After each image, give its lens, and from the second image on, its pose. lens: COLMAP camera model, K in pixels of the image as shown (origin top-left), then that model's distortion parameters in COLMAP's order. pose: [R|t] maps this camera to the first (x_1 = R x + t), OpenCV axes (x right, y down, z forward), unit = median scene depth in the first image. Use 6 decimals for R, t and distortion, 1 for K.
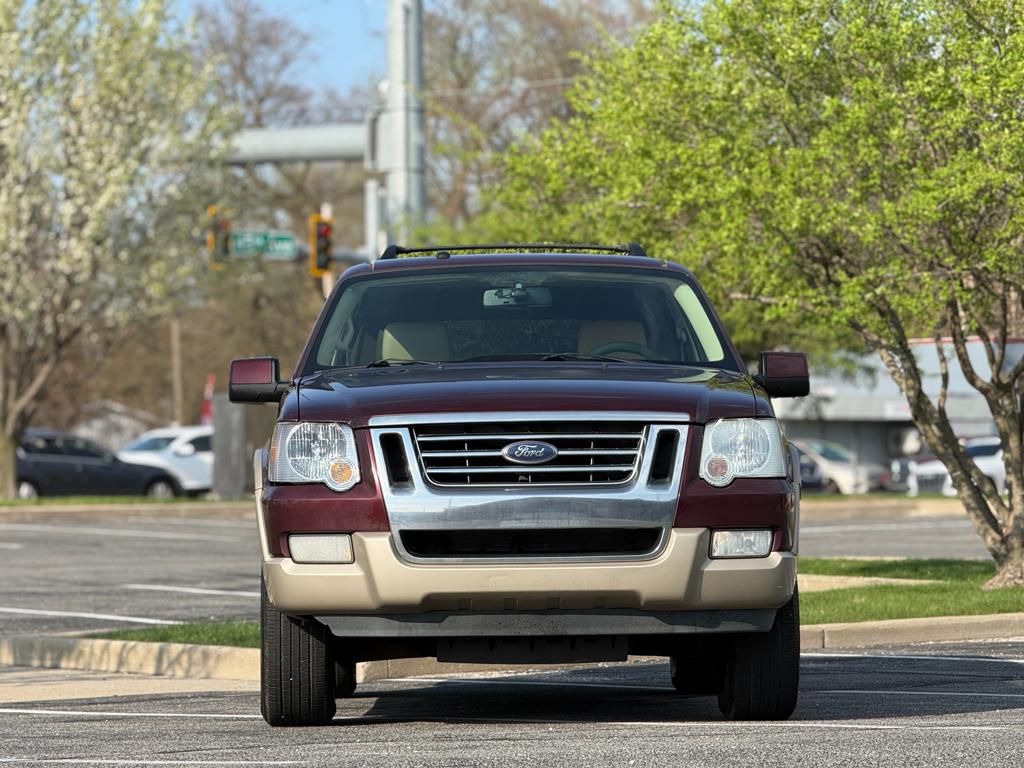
lens RADIAL K [[3639.4, 0, 512.5], [0, 3639.4, 378.1], [0, 0, 1]] dist [0.276814, 0.000000]
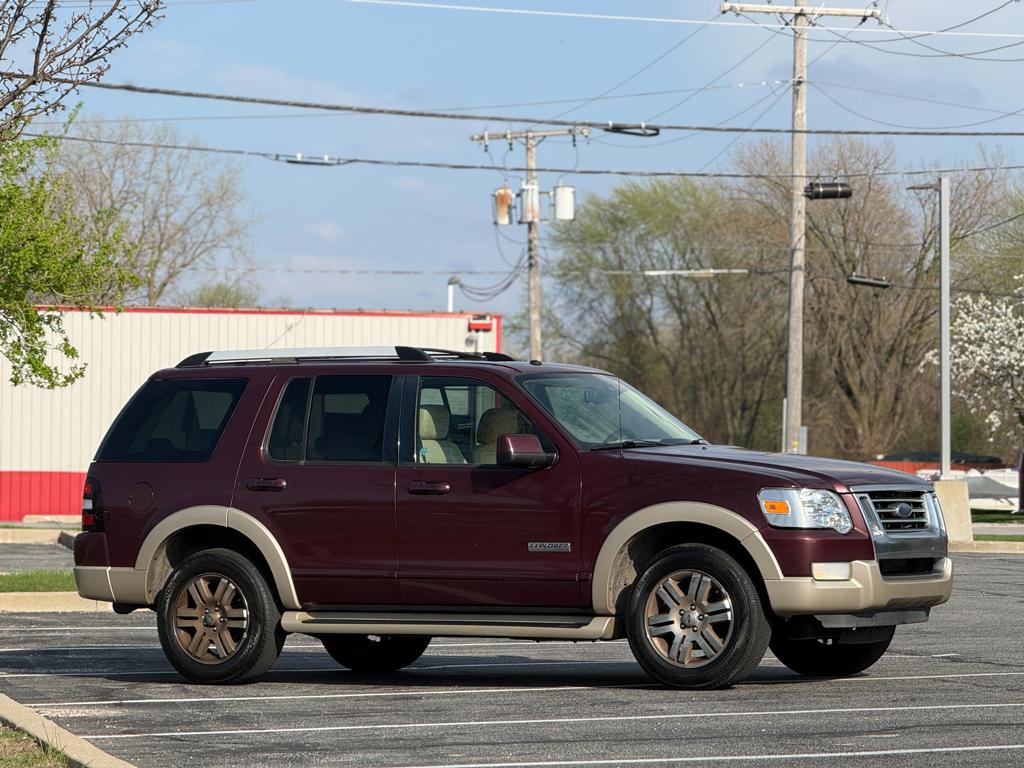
lens RADIAL K [[3639.4, 0, 516.0], [0, 3639.4, 385.6], [0, 0, 1]] dist [0.276814, 0.000000]
pose [[0.503898, 0.035110, 0.863049, -1.461497], [-0.037925, 0.999109, -0.018502, 0.002008], [-0.862930, -0.023409, 0.504781, 0.337794]]
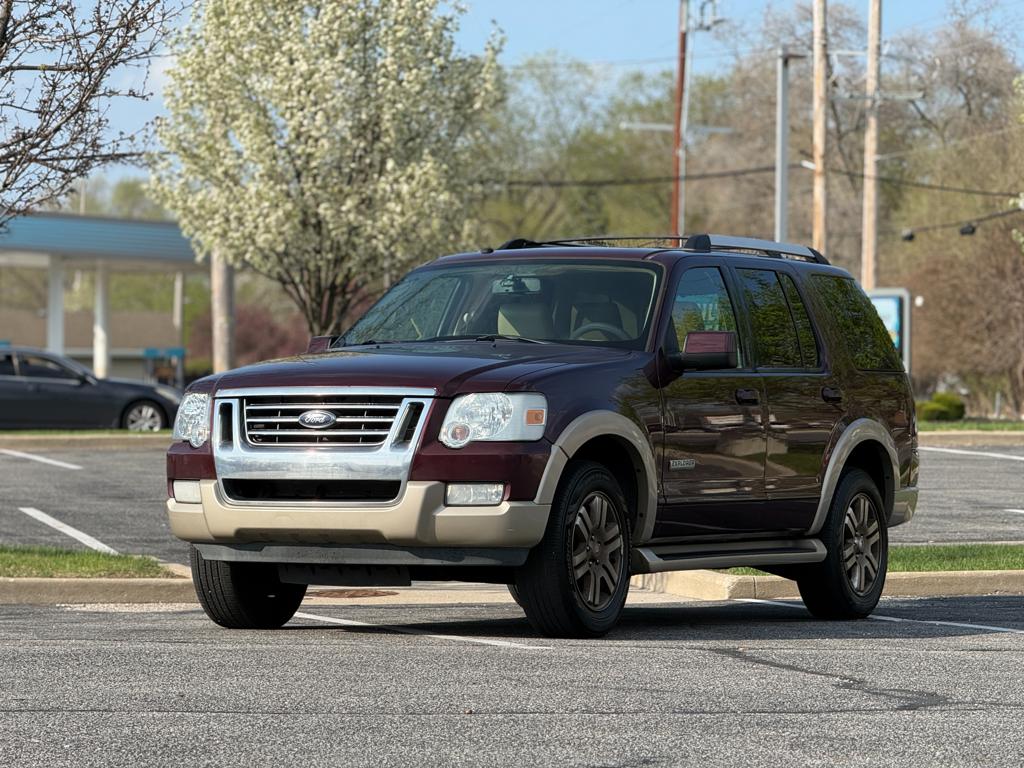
lens RADIAL K [[3639.4, 0, 517.8], [0, 3639.4, 379.8], [0, 0, 1]] dist [0.276814, 0.000000]
pose [[0.877302, 0.007089, -0.479886, 0.671174], [0.006204, 0.999640, 0.026110, -0.025771], [0.479898, -0.025884, 0.876942, -0.075813]]
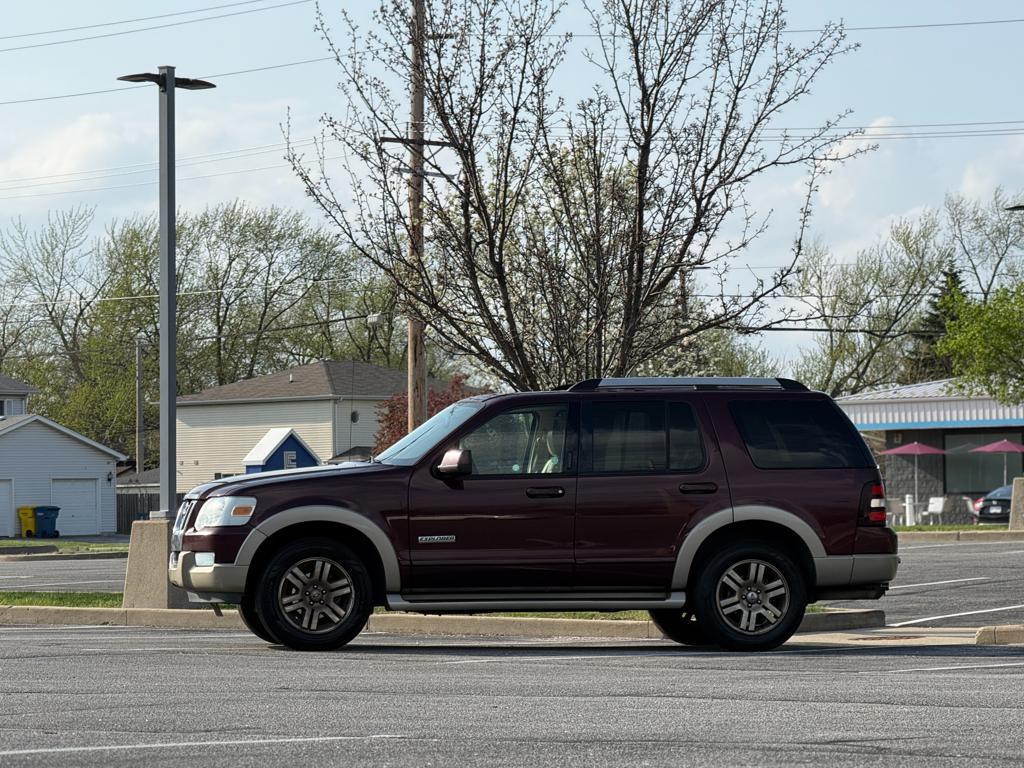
lens RADIAL K [[3639.4, 0, 508.3], [0, 3639.4, 383.7], [0, 0, 1]] dist [0.276814, 0.000000]
pose [[0.134248, -0.028680, -0.990533, 2.092027], [0.047957, 0.998598, -0.022414, 0.001895], [0.989787, -0.044493, 0.135435, 0.901199]]
